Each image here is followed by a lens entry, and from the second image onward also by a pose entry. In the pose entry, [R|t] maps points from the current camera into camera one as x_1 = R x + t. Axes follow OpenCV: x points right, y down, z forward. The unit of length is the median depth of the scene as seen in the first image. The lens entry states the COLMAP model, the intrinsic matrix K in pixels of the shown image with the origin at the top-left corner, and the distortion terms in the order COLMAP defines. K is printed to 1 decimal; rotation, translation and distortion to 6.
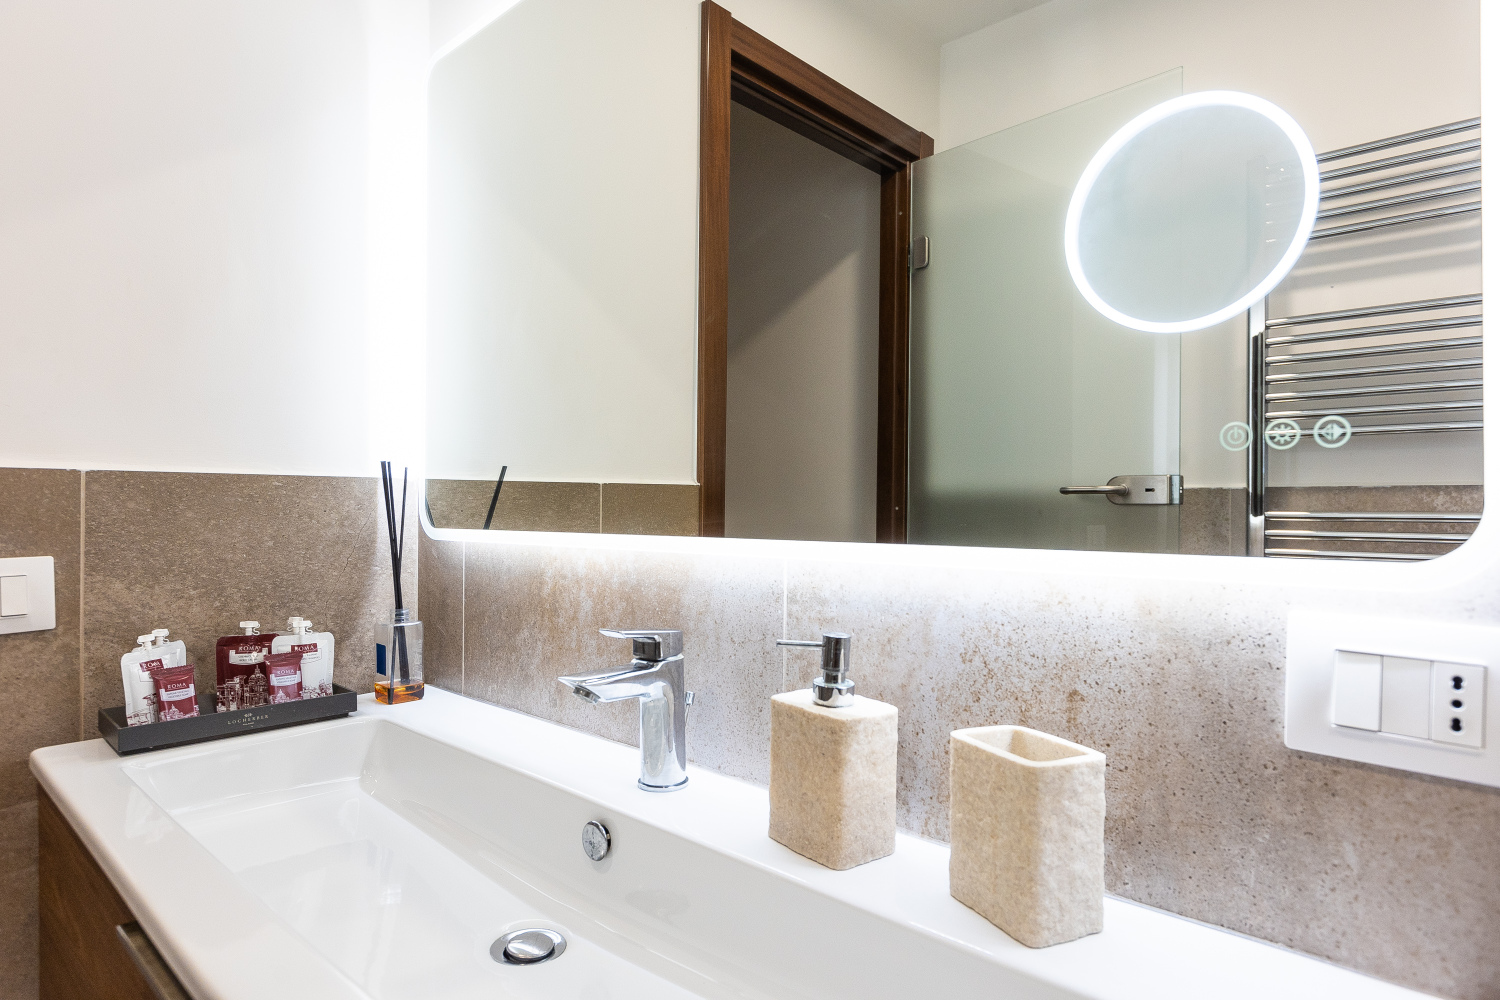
lens RADIAL K [[871.2, 0, 749.1], [0, 871.2, 488.1], [0, 0, 1]] dist [-0.009391, 0.002441]
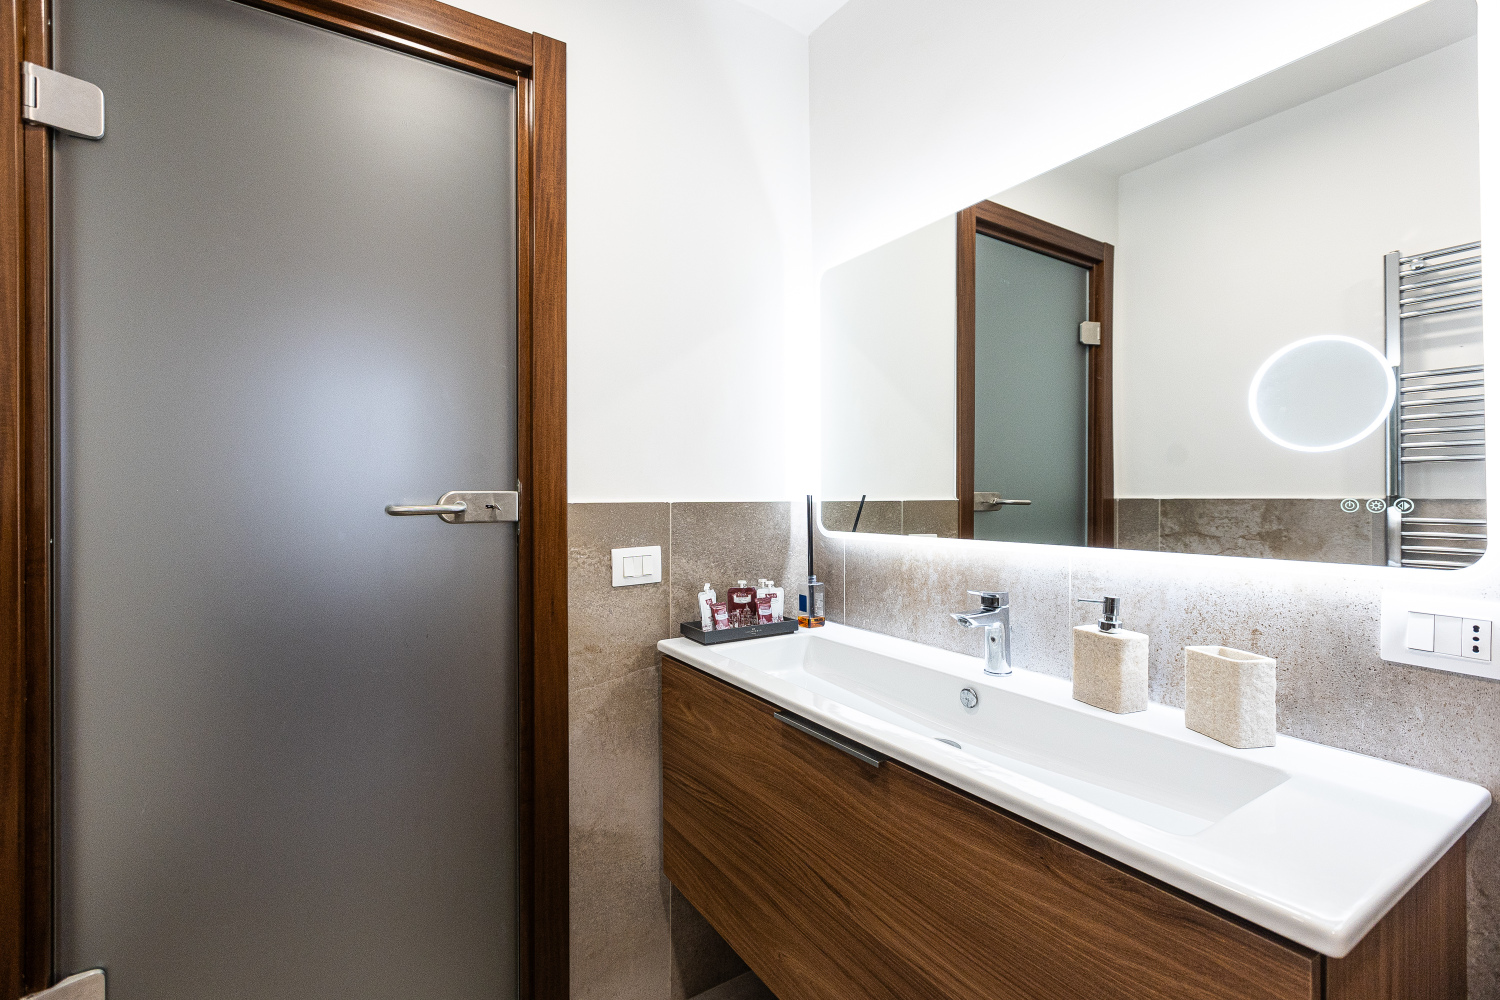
lens RADIAL K [[675.2, 0, 744.4], [0, 675.2, 482.6], [0, 0, 1]] dist [0.000573, -0.000776]
pose [[0.967840, -0.008133, -0.251436, -0.266006], [0.008085, 0.999967, -0.001227, -0.078054], [0.251438, -0.000845, 0.967873, -0.569232]]
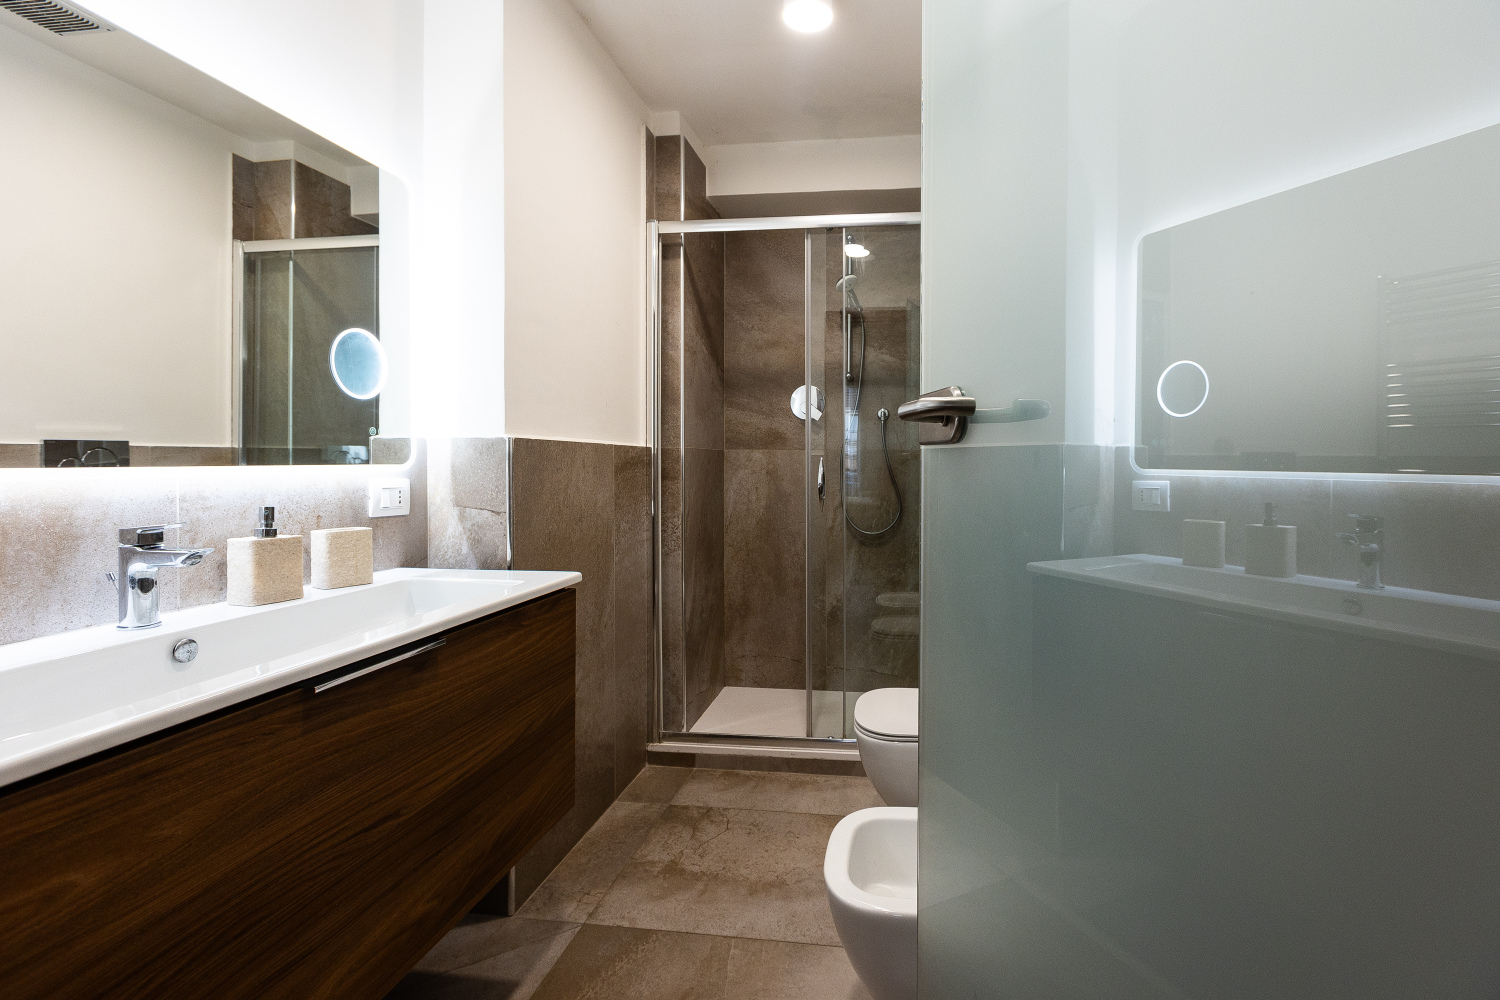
lens RADIAL K [[716.4, 0, 831.4], [0, 716.4, 468.7], [0, 0, 1]] dist [0.001159, -0.000929]
pose [[-0.592420, -0.006044, 0.805607, -1.889050], [-0.009773, 0.999952, 0.000315, 0.048443], [-0.805570, -0.007687, -0.592451, 0.784986]]
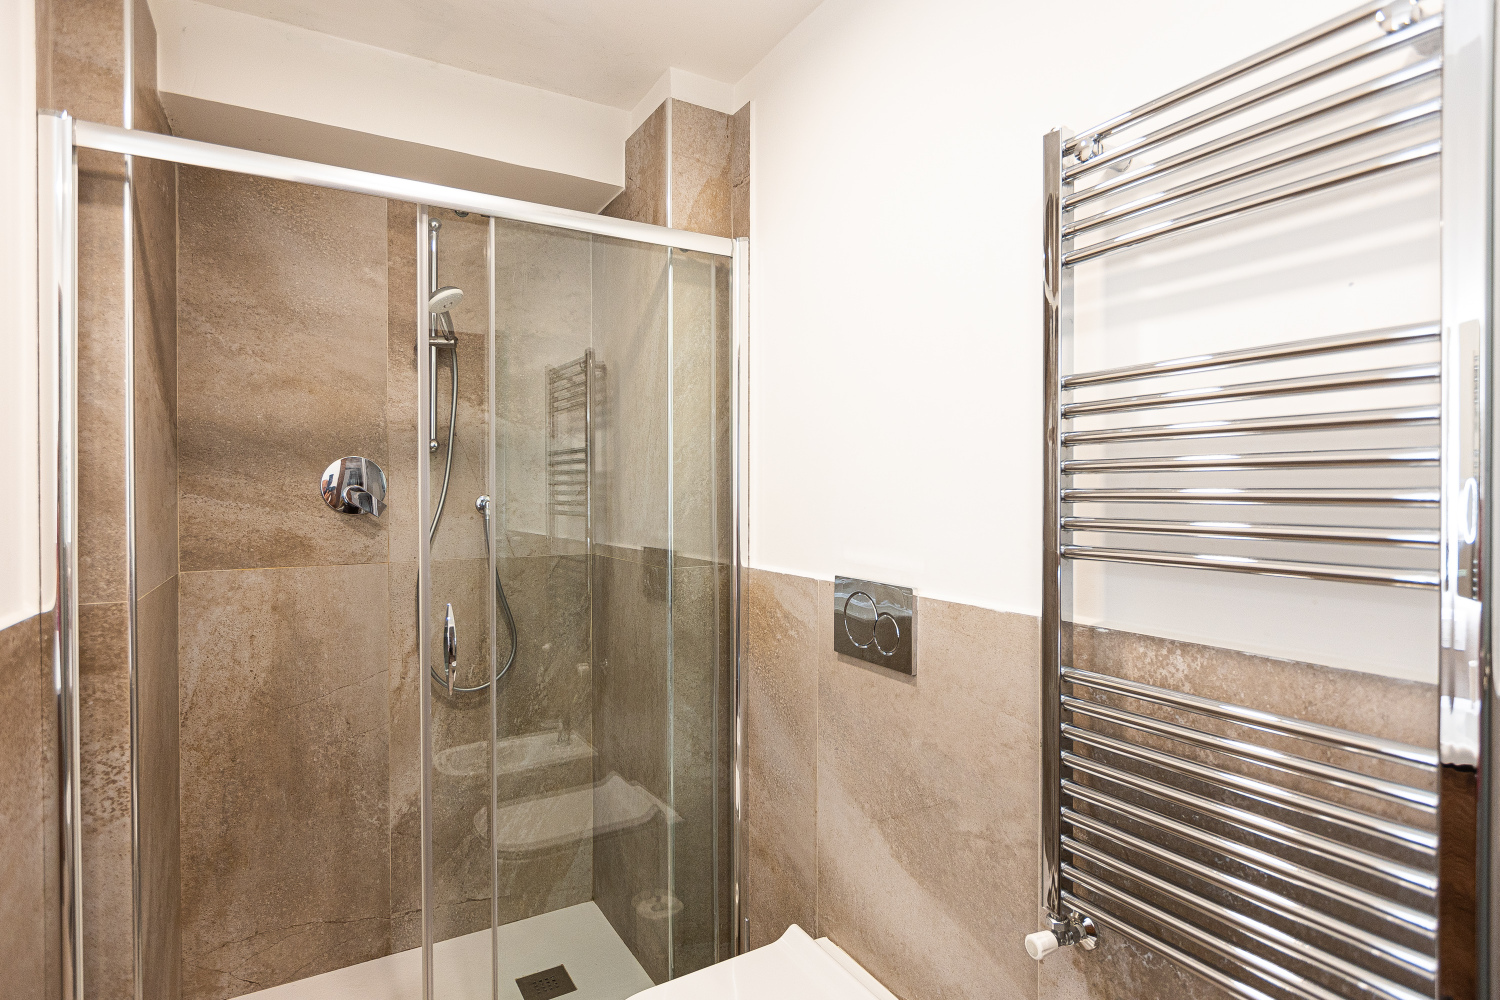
lens RADIAL K [[783.5, 0, 755.7], [0, 783.5, 492.2], [0, 0, 1]] dist [0.001154, -0.001372]
pose [[-0.959418, 0.000034, 0.281988, -0.650940], [-0.001075, 0.999992, -0.003781, -0.275324], [-0.281986, -0.003931, -0.959410, 0.660598]]
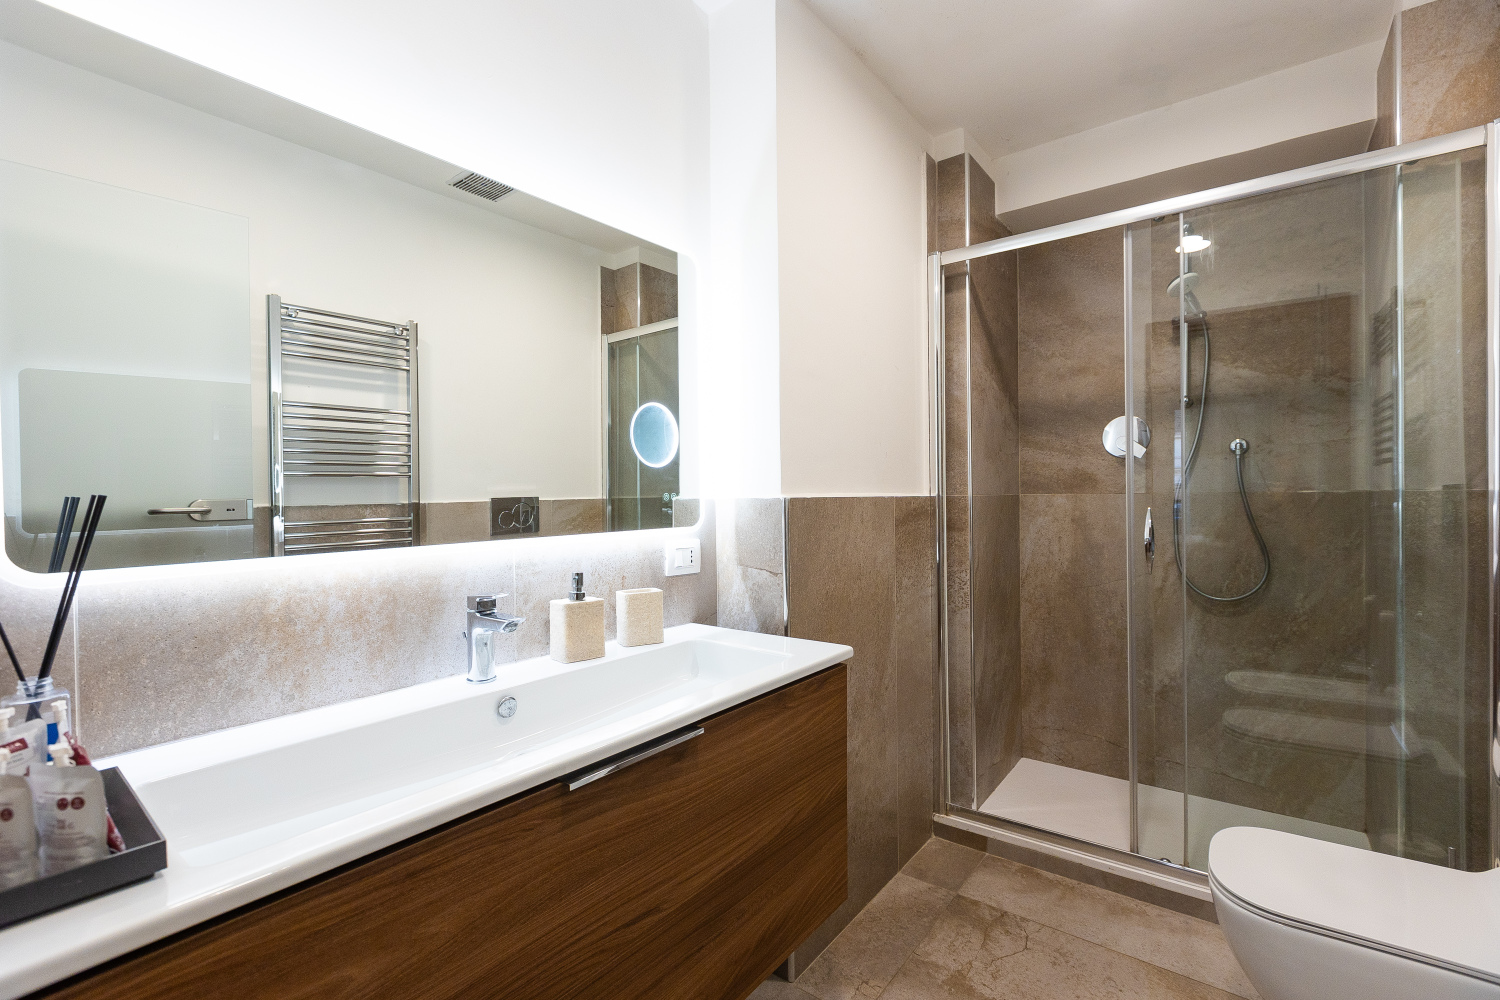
lens RADIAL K [[675.2, 0, 736.8], [0, 675.2, 502.1], [0, 0, 1]] dist [0.000573, -0.000776]
pose [[-0.087803, -0.008583, 0.996101, -1.568368], [0.001361, 0.999961, 0.008736, -0.039890], [-0.996137, 0.002122, -0.087787, 0.610080]]
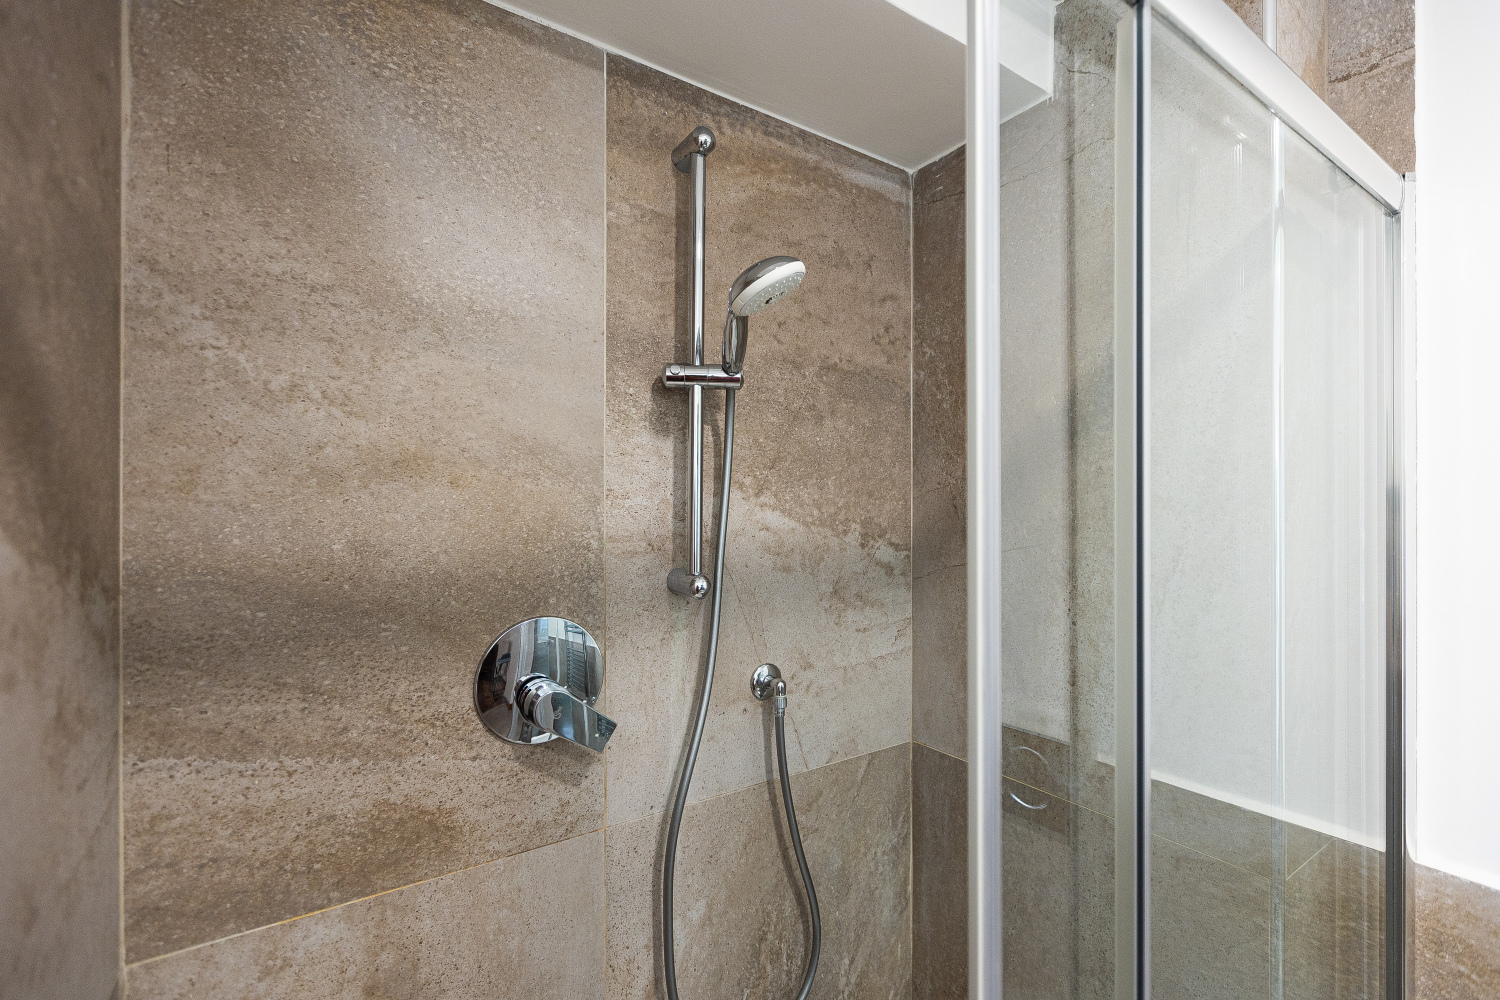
lens RADIAL K [[675.2, 0, 786.1], [0, 675.2, 498.2], [0, 0, 1]] dist [0.000573, -0.000776]
pose [[-0.980890, 0.000400, 0.194564, 0.742468], [-0.002045, 0.999921, -0.012363, -0.567656], [-0.194554, -0.012525, -0.980812, -0.465247]]
